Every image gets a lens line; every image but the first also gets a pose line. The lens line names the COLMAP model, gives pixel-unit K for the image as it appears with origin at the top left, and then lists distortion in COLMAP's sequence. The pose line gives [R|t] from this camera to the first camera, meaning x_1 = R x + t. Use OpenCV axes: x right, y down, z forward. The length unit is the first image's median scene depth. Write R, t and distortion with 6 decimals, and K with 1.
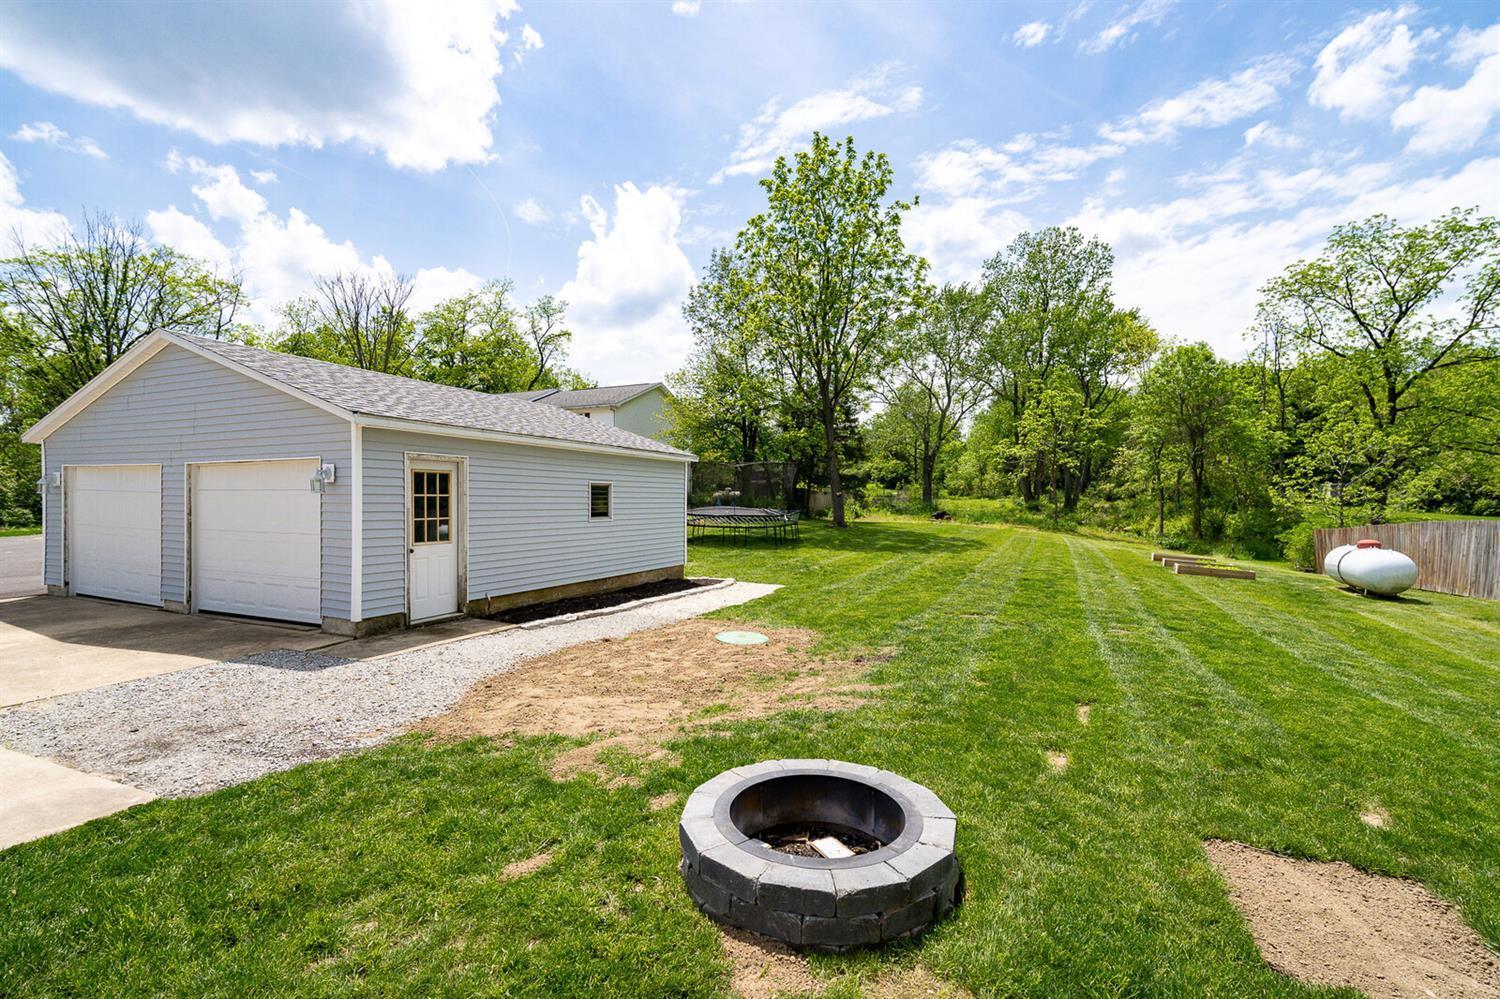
lens RADIAL K [[655.2, 0, 750.0], [0, 655.2, 499.5], [0, 0, 1]] dist [-0.000676, 0.000116]
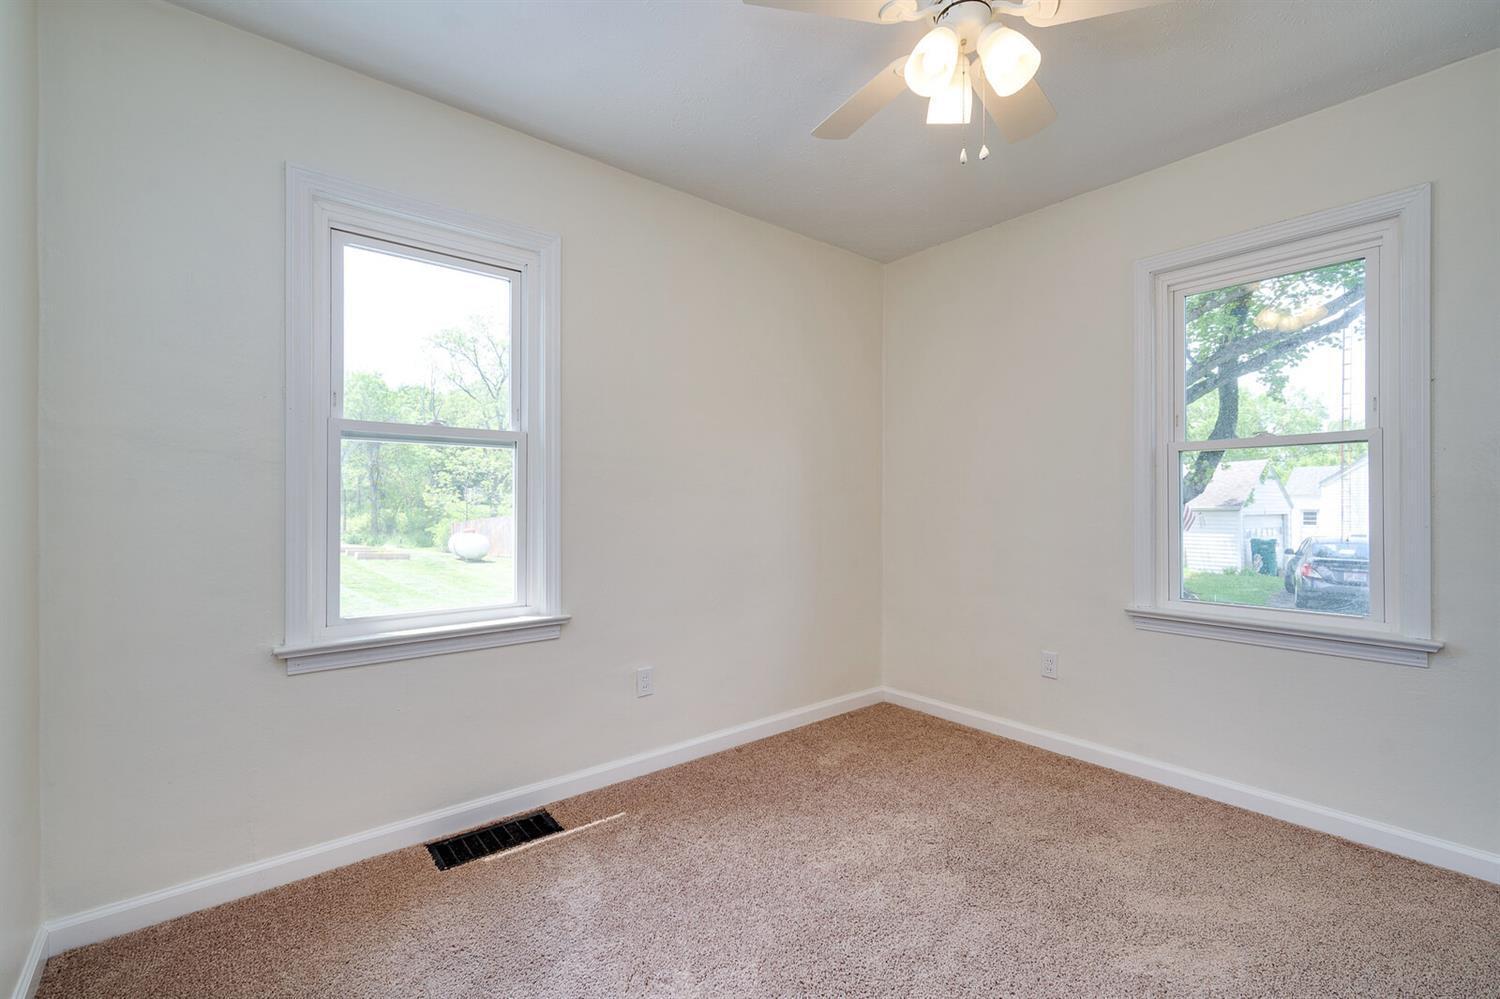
lens RADIAL K [[655.2, 0, 750.0], [0, 655.2, 499.5], [0, 0, 1]] dist [-0.000676, 0.000116]
pose [[0.438817, -0.002261, 0.898574, -0.106932], [0.000159, 0.999997, 0.002439, -0.006813], [-0.898577, -0.000928, 0.438816, -0.166766]]
